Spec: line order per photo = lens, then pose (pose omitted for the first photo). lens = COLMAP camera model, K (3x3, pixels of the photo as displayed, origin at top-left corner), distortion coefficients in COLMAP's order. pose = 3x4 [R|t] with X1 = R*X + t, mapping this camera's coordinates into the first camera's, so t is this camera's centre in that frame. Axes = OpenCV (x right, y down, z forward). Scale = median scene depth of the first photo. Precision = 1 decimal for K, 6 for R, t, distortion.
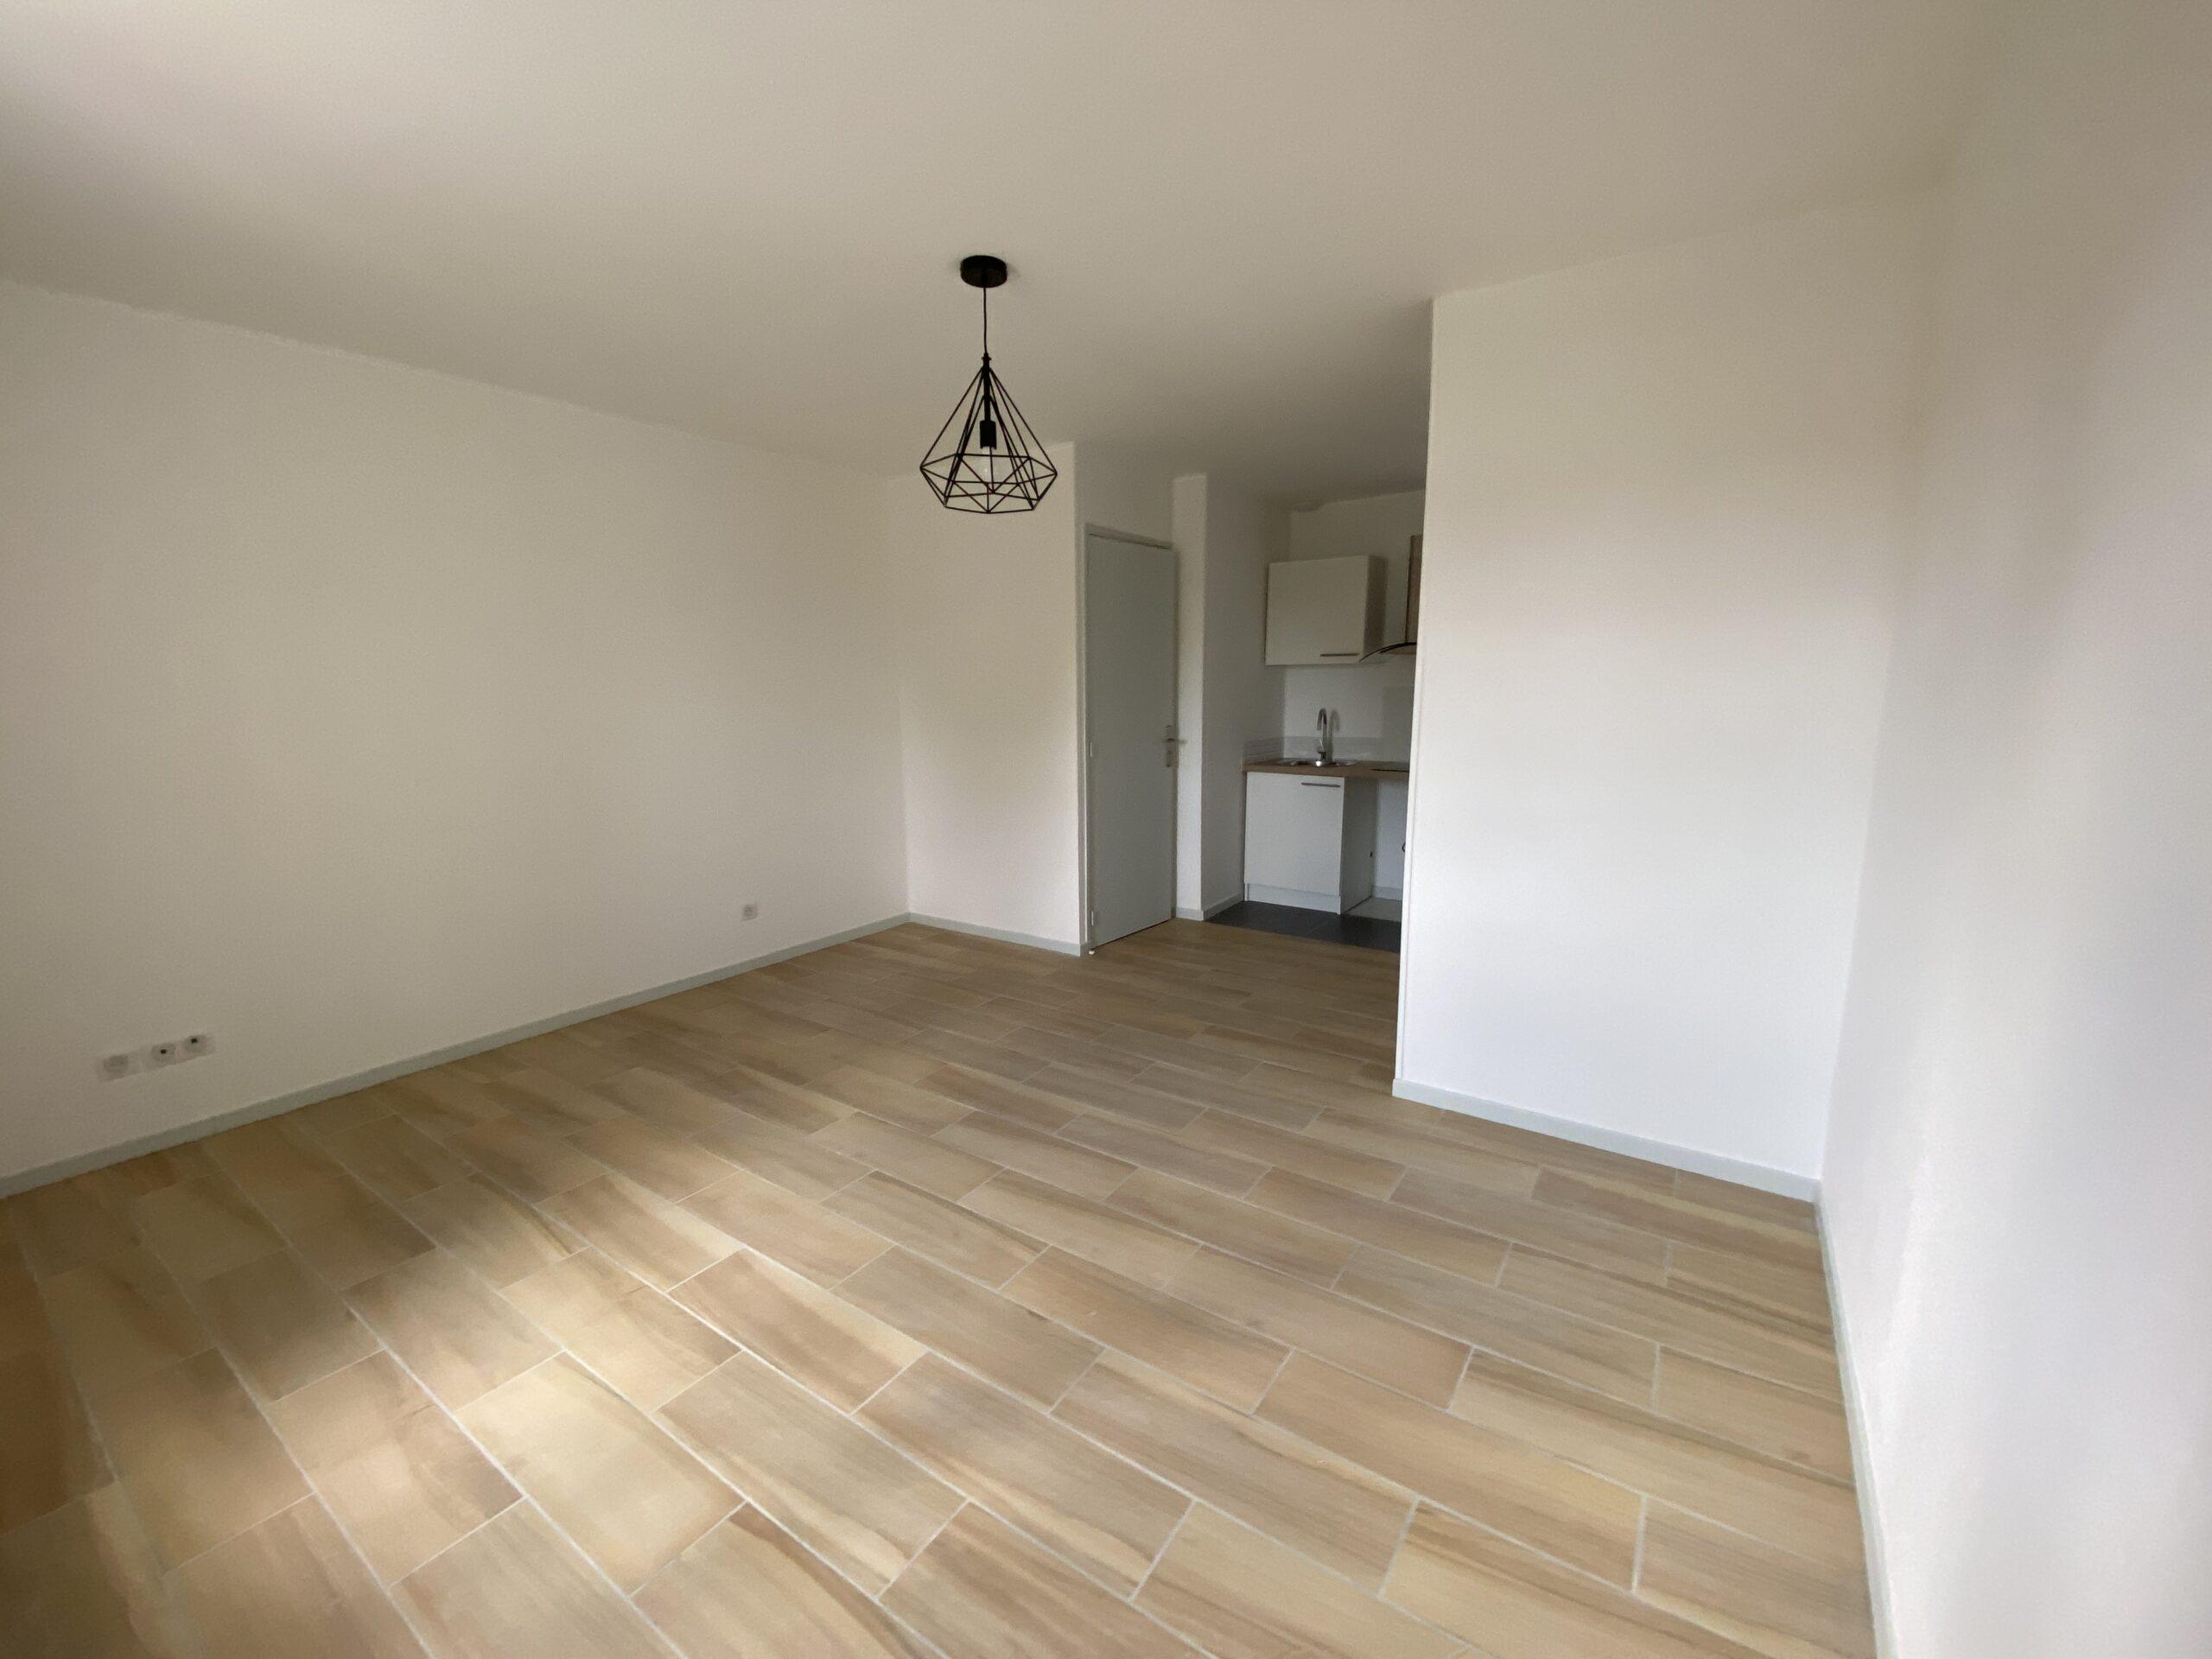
lens RADIAL K [[877.9, 0, 1107.4], [0, 877.9, 844.9], [0, 0, 1]] dist [0.021252, -0.018184]
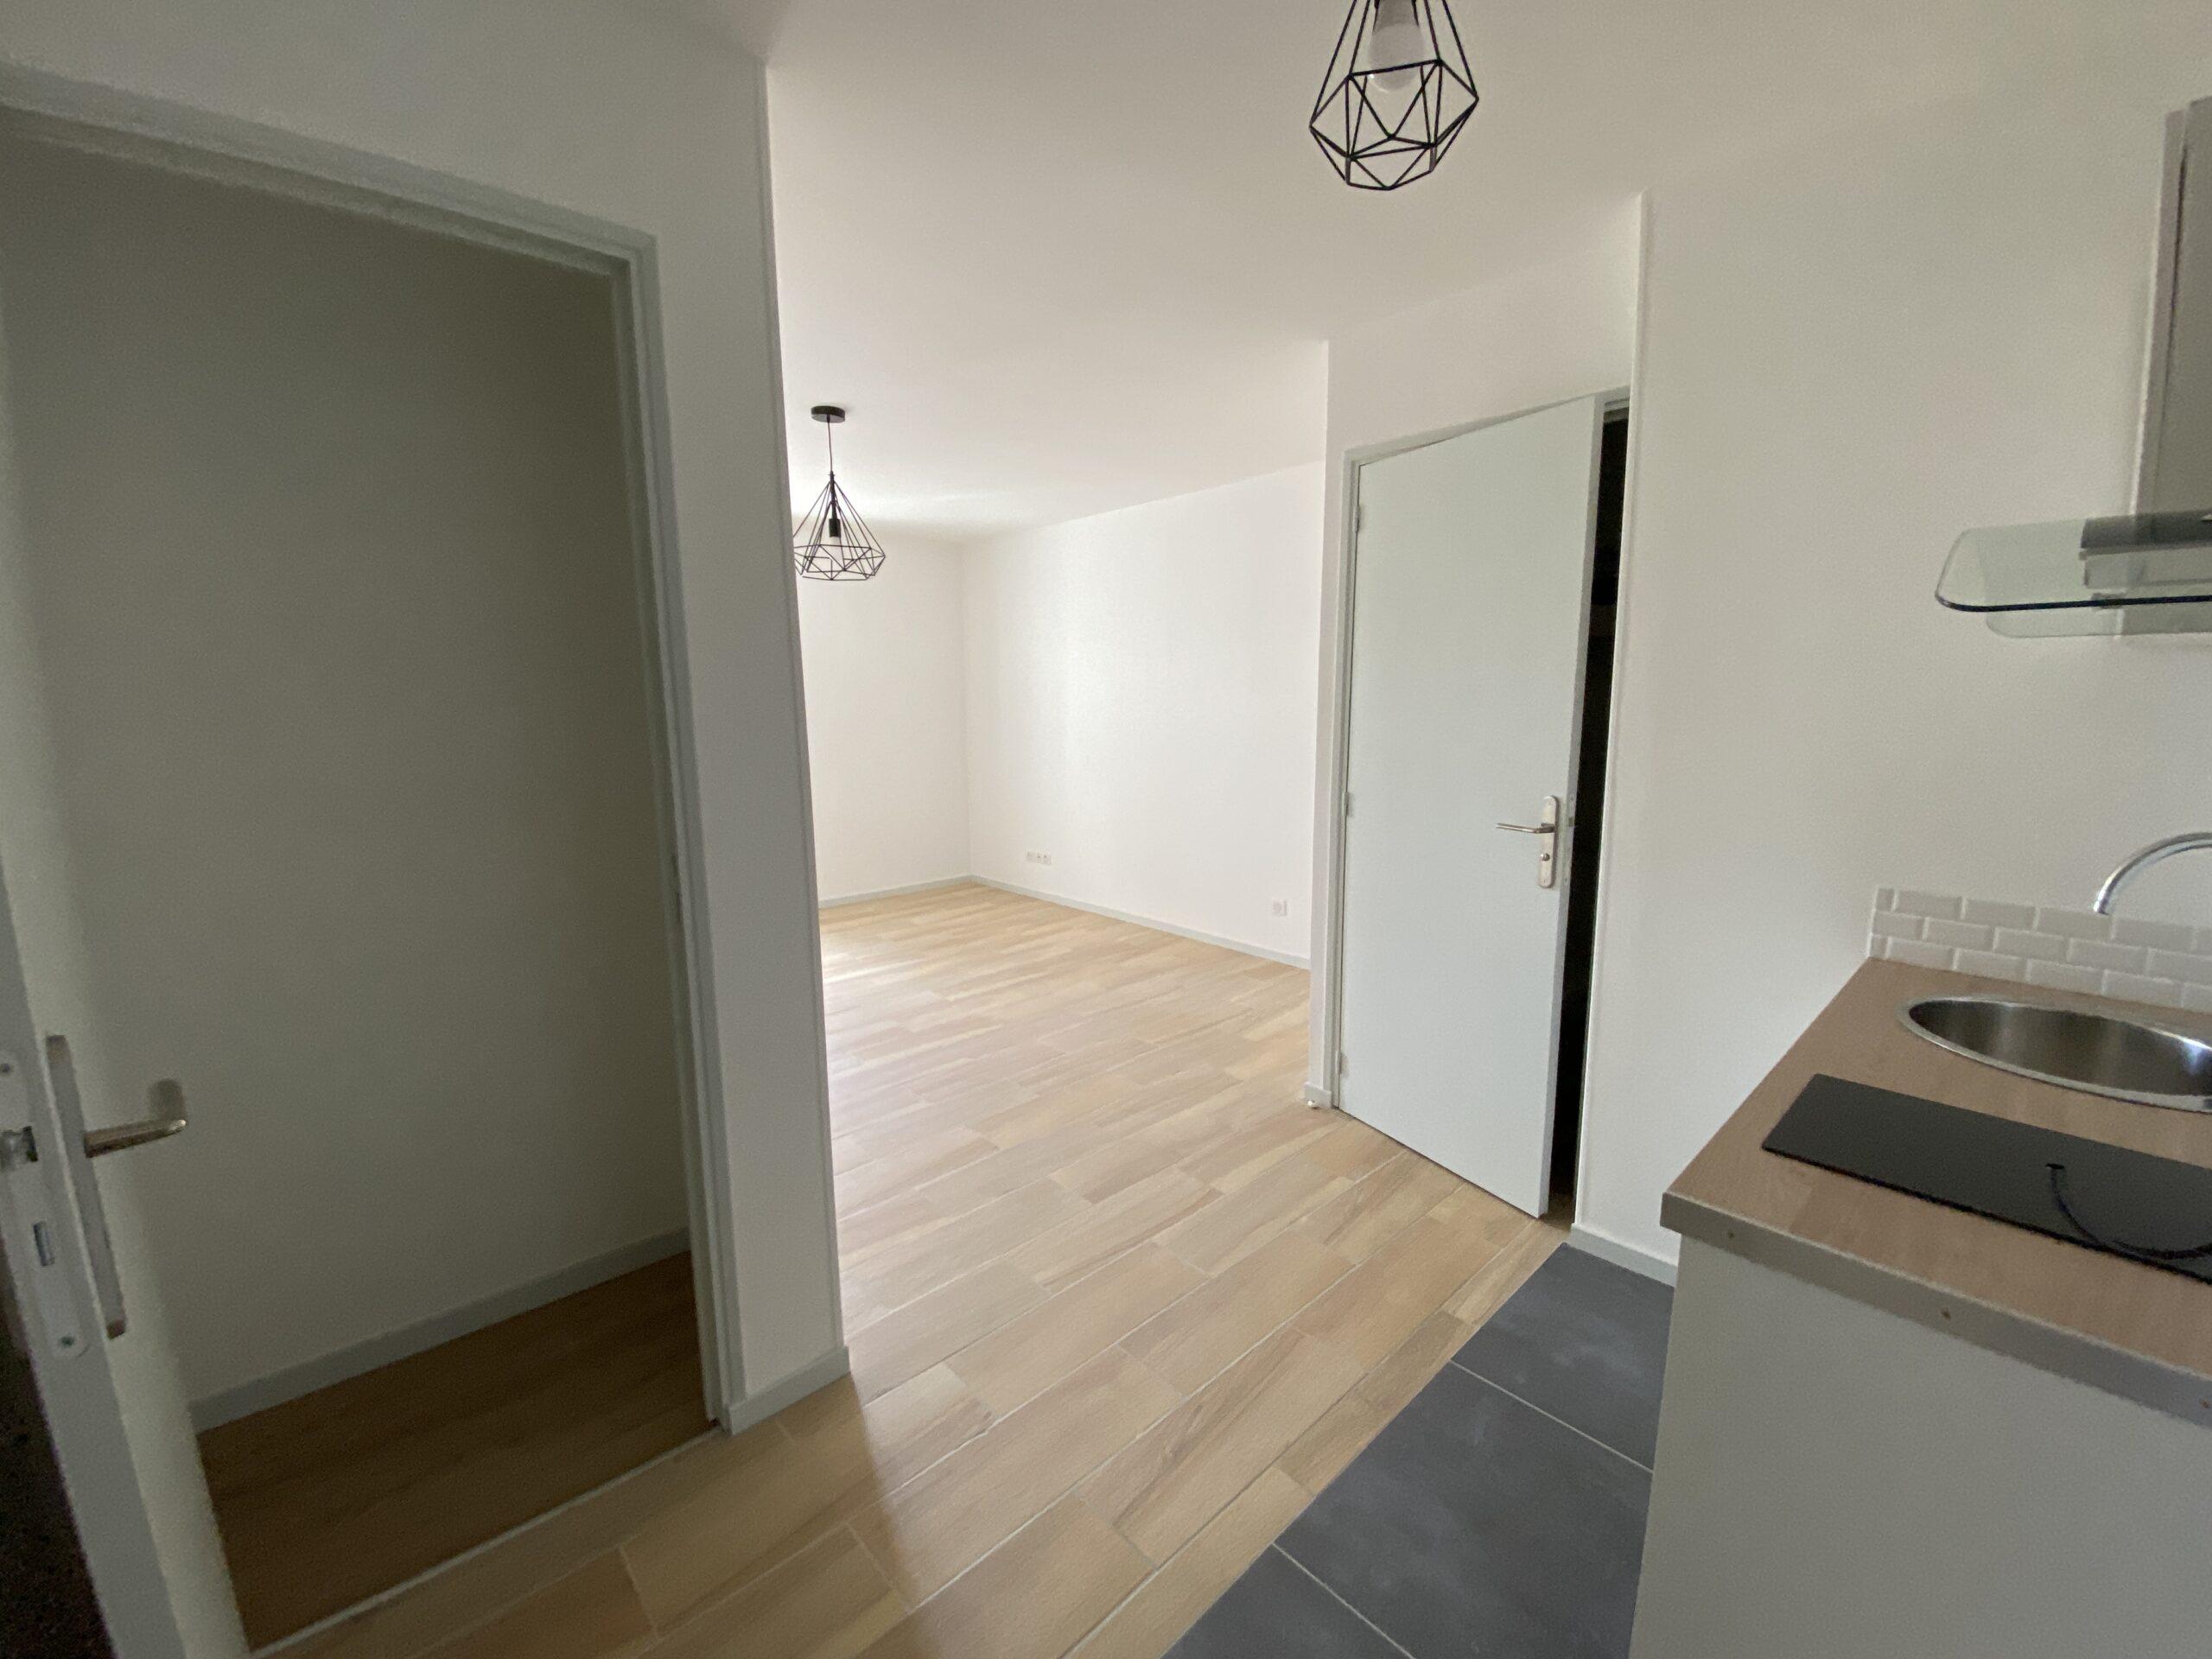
lens RADIAL K [[877.9, 0, 1107.4], [0, 877.9, 844.9], [0, 0, 1]] dist [0.021252, -0.018184]
pose [[-0.225860, 0.177967, -0.957766, 1.192262], [-0.168992, 0.961106, 0.218440, -0.359218], [0.959390, 0.211192, -0.187000, 1.773863]]
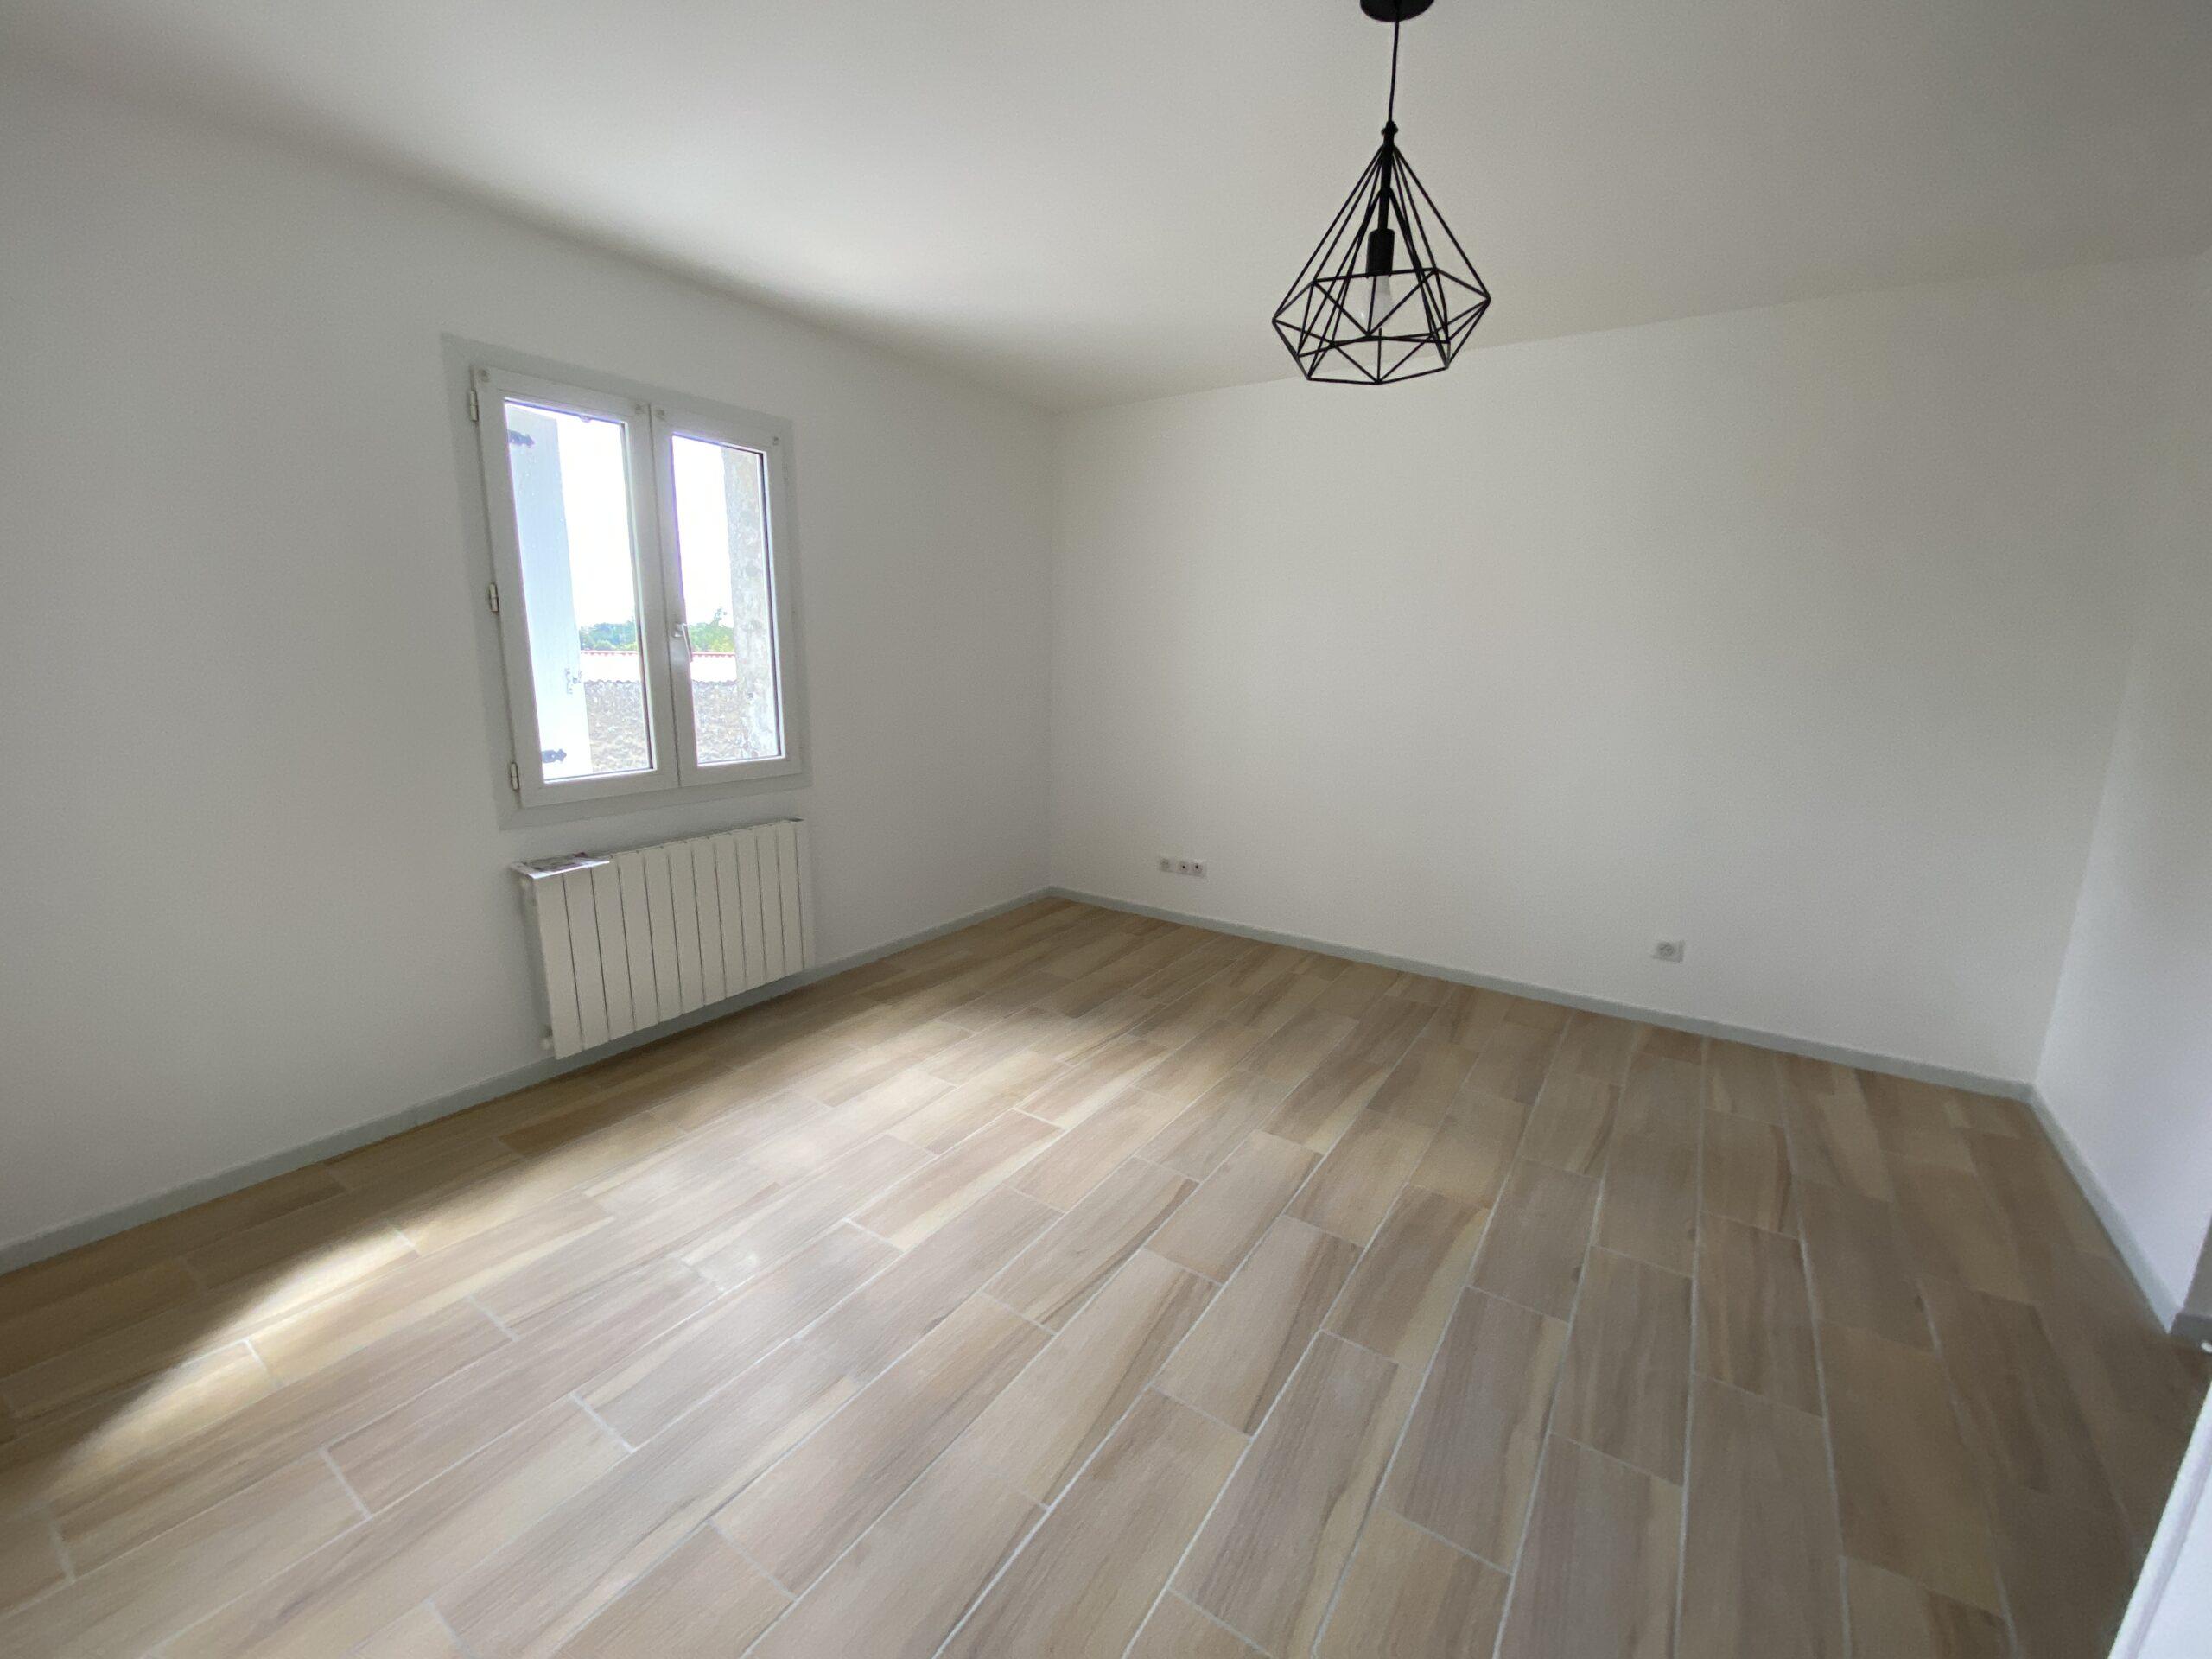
lens RADIAL K [[910.8, 0, 1106.0], [0, 910.8, 829.5], [0, 0, 1]] dist [0.017584, -0.021897]
pose [[0.006161, 0.209364, -0.977818, 0.607134], [-0.206049, 0.957119, 0.203634, -0.153078], [0.978522, 0.200224, 0.049036, 0.845430]]
